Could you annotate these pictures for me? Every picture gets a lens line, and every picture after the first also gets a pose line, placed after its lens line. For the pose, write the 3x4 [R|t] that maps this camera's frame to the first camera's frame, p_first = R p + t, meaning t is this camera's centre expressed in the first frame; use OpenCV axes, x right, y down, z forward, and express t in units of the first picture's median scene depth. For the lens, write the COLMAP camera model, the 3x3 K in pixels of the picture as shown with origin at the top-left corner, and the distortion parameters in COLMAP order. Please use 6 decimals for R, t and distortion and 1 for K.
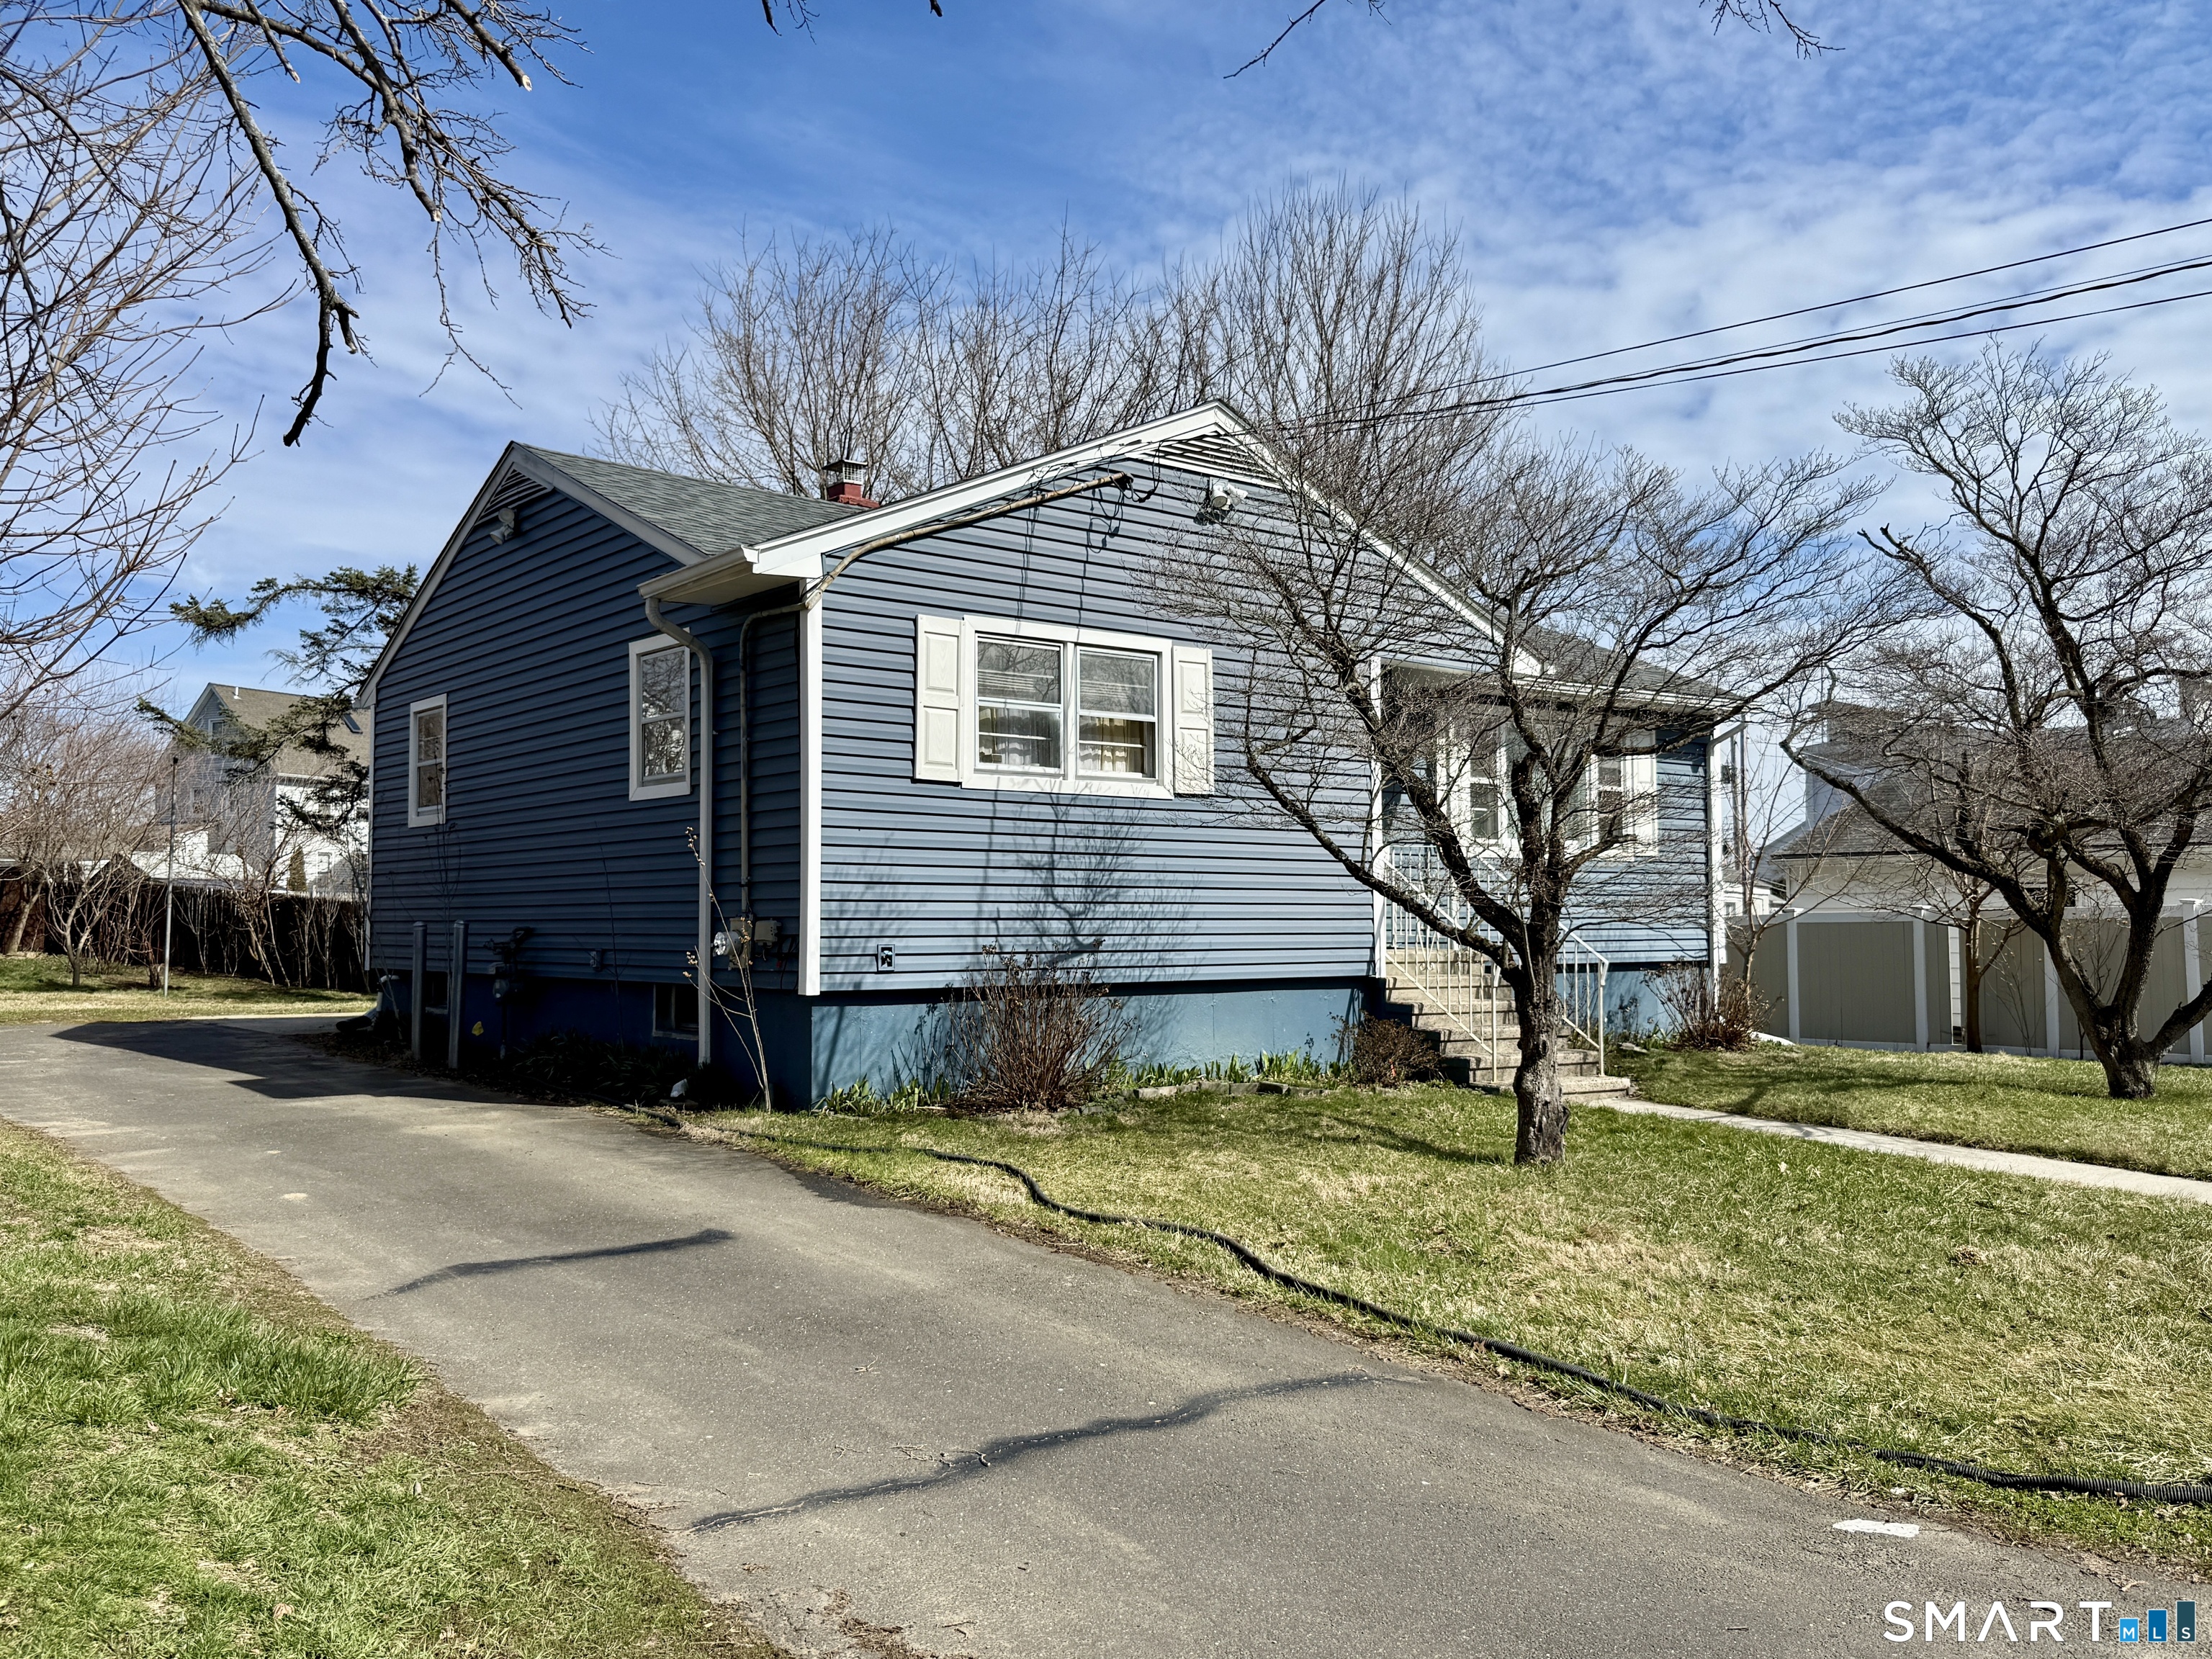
lens RADIAL K [[1815.5, 0, 1097.7], [0, 1815.5, 843.6], [0, 0, 1]] dist [0.094847, -0.014941]
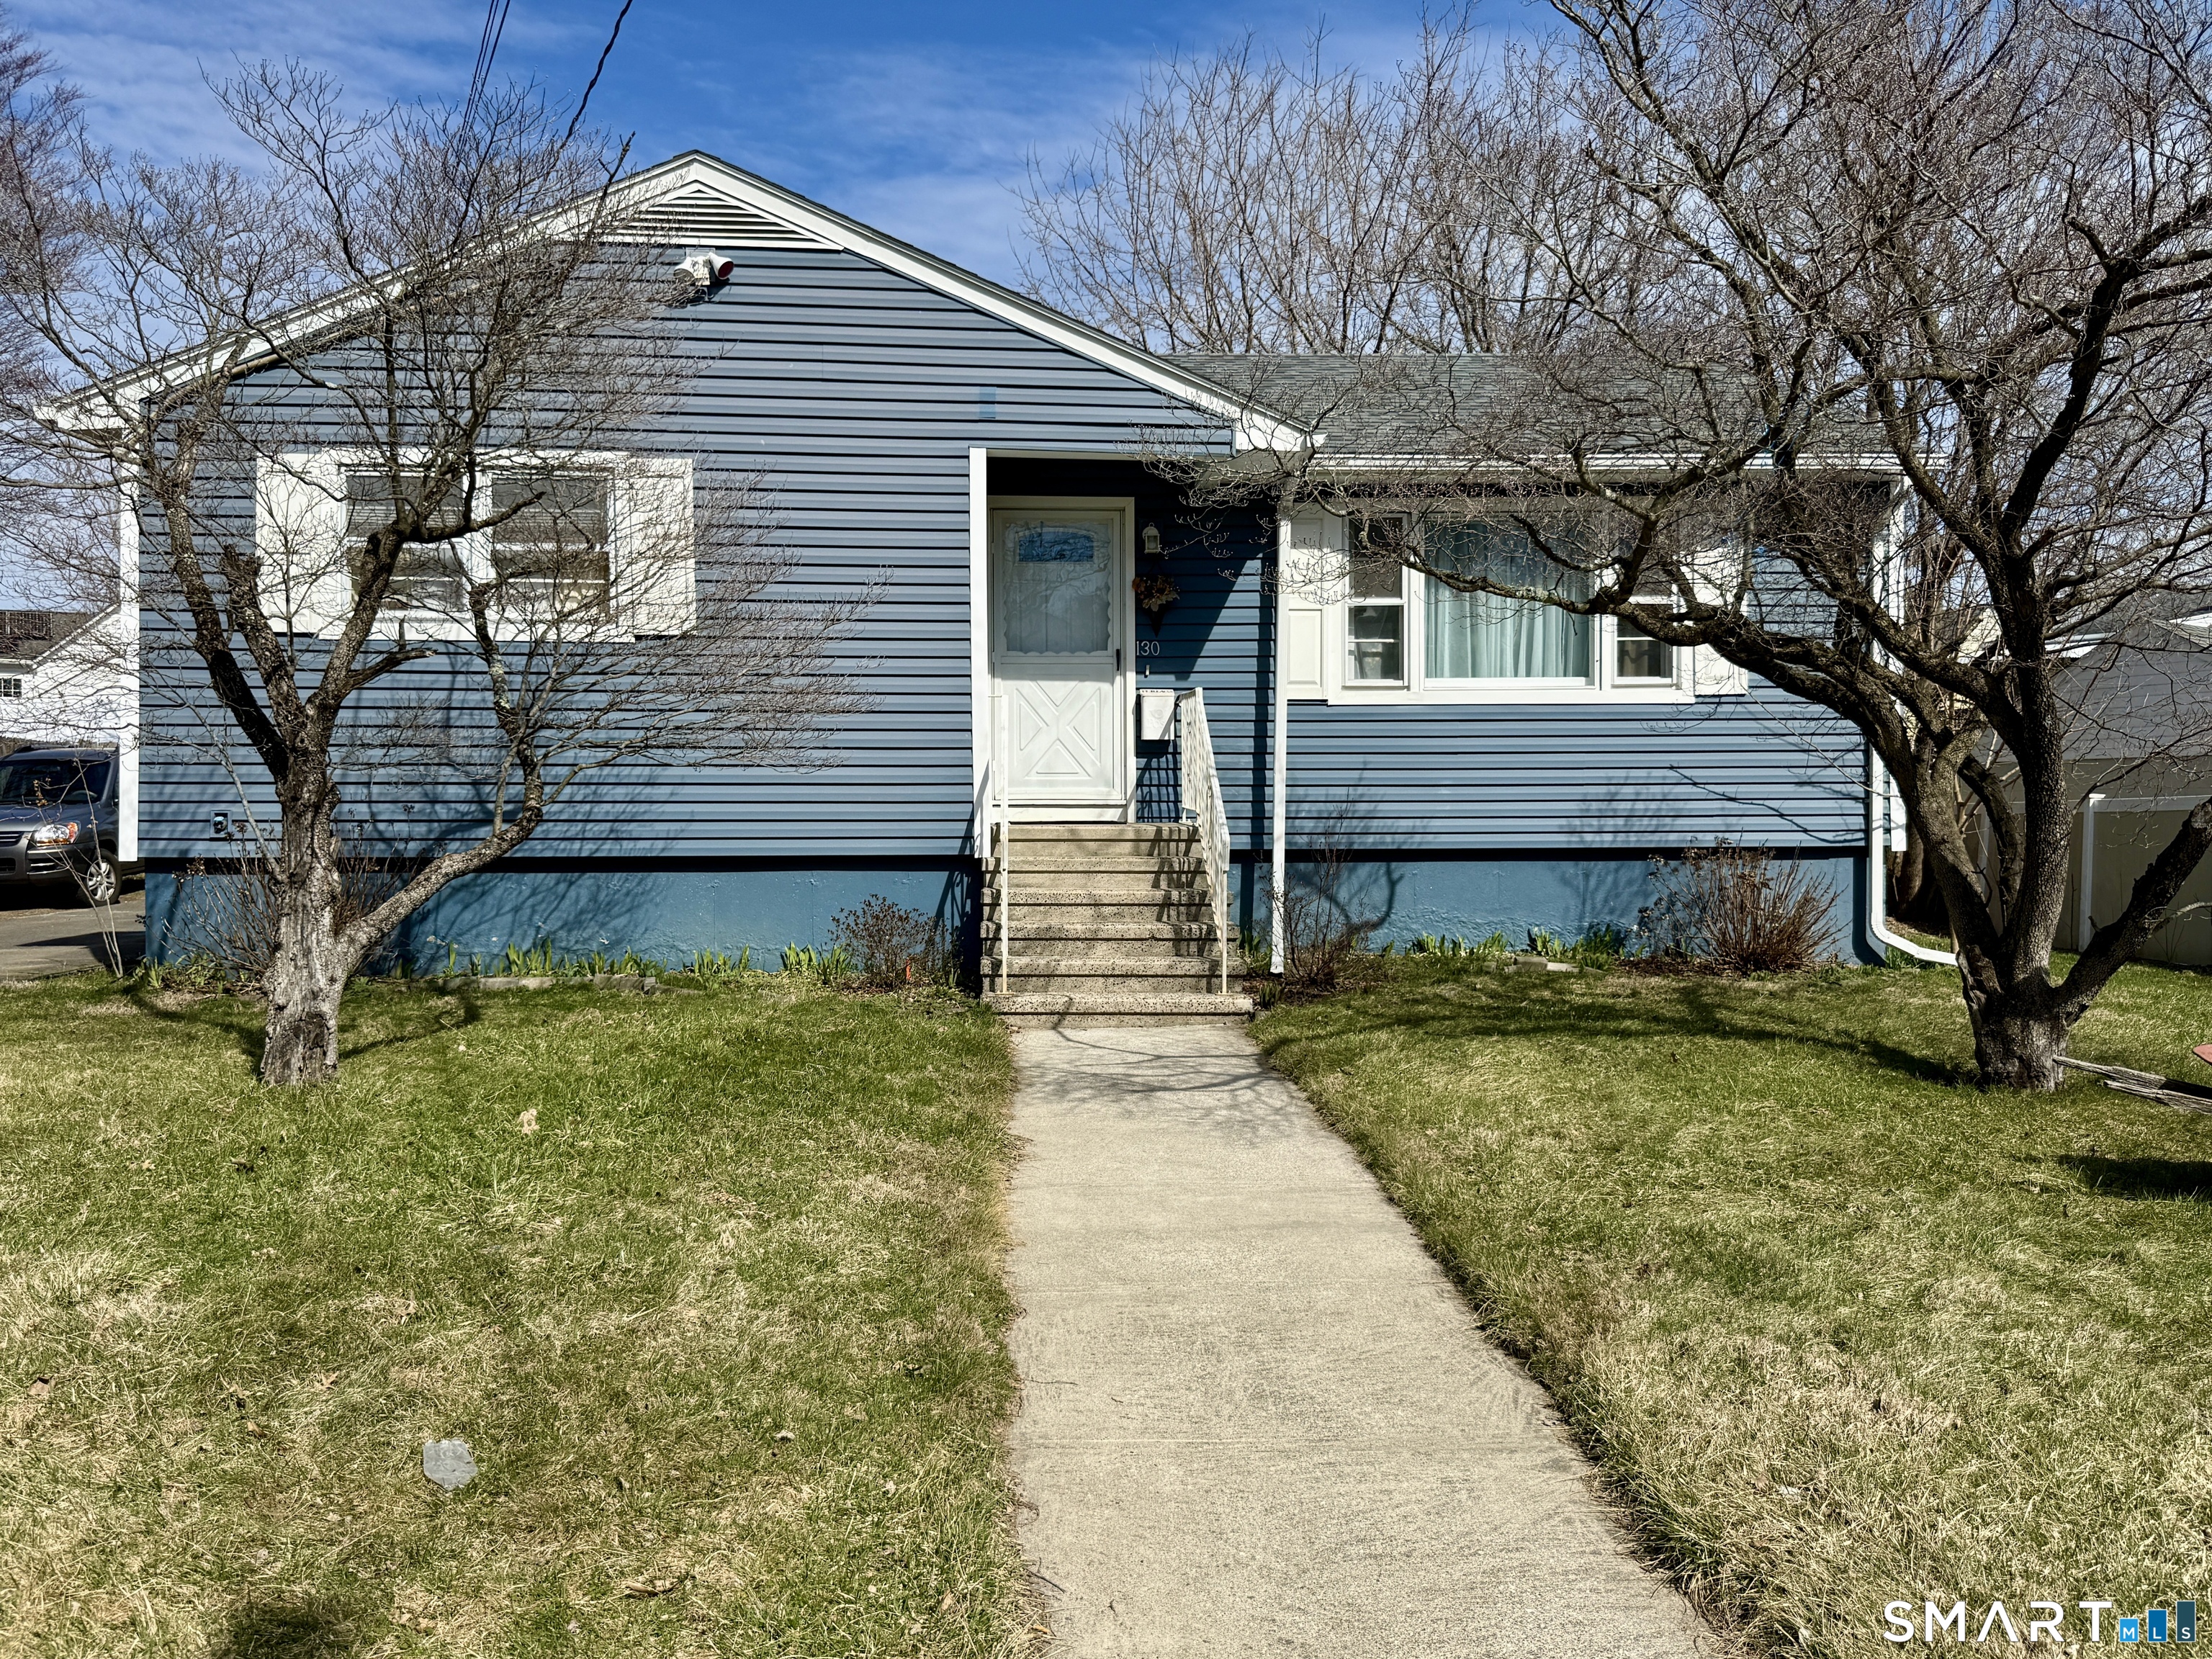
lens RADIAL K [[1815.5, 0, 1106.9], [0, 1815.5, 825.3], [0, 0, 1]] dist [0.094847, -0.014941]
pose [[0.820101, 0.005503, -0.572192, 0.716896], [0.023990, 0.998744, 0.043989, 0.028803], [0.571716, -0.049802, 0.818939, 0.426577]]
